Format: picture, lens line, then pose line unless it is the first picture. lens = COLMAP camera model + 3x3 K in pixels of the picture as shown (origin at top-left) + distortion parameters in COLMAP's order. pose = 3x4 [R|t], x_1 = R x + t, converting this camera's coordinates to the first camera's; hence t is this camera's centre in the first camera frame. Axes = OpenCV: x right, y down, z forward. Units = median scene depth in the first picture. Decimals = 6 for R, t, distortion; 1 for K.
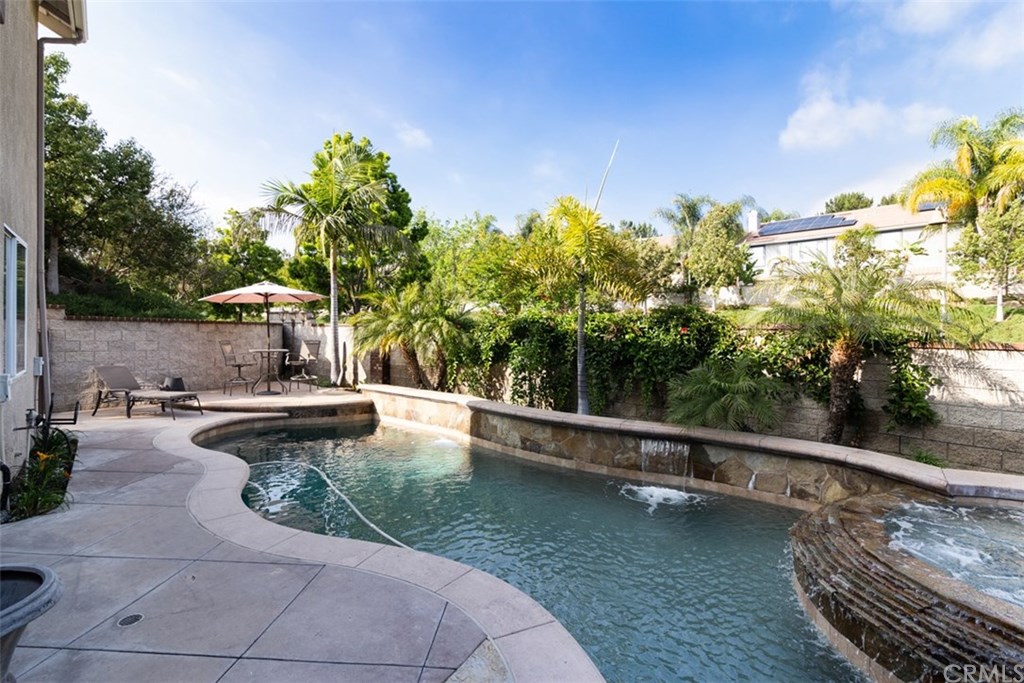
lens RADIAL K [[471.4, 0, 511.9], [0, 471.4, 338.9], [0, 0, 1]] dist [0.000142, 0.000016]
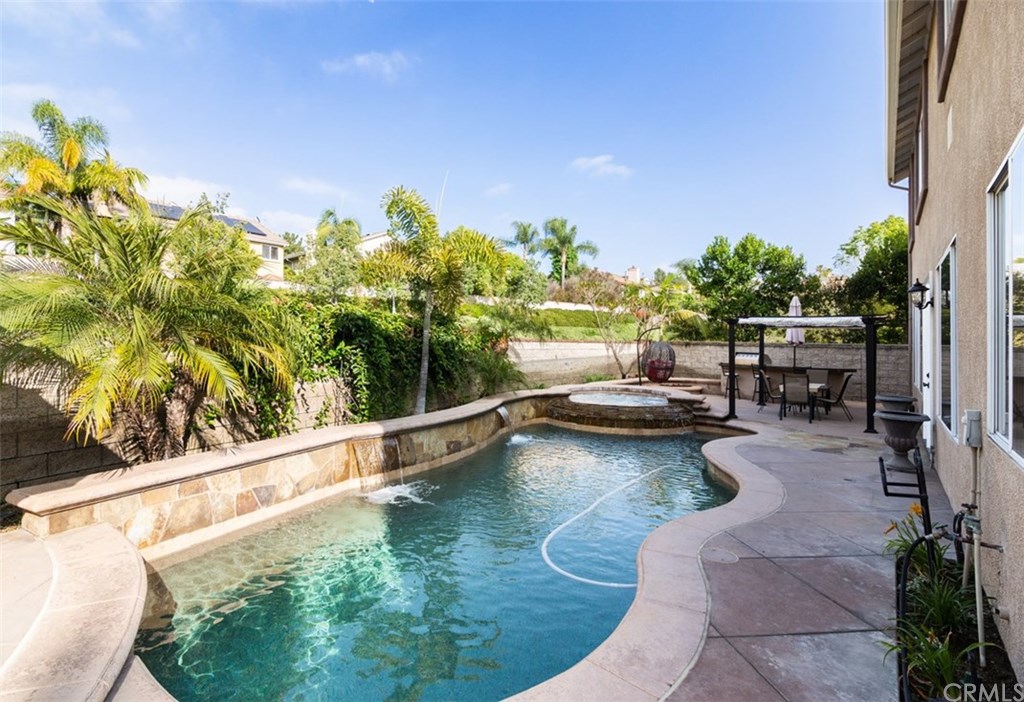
lens RADIAL K [[501.2, 0, 478.9], [0, 501.2, 334.7], [0, 0, 1]] dist [-0.034215, -0.000139]
pose [[-0.163308, -0.014176, 0.986473, -0.970399], [-0.007538, 0.999886, 0.013121, -0.025532], [-0.986546, -0.005293, -0.163396, 1.077698]]
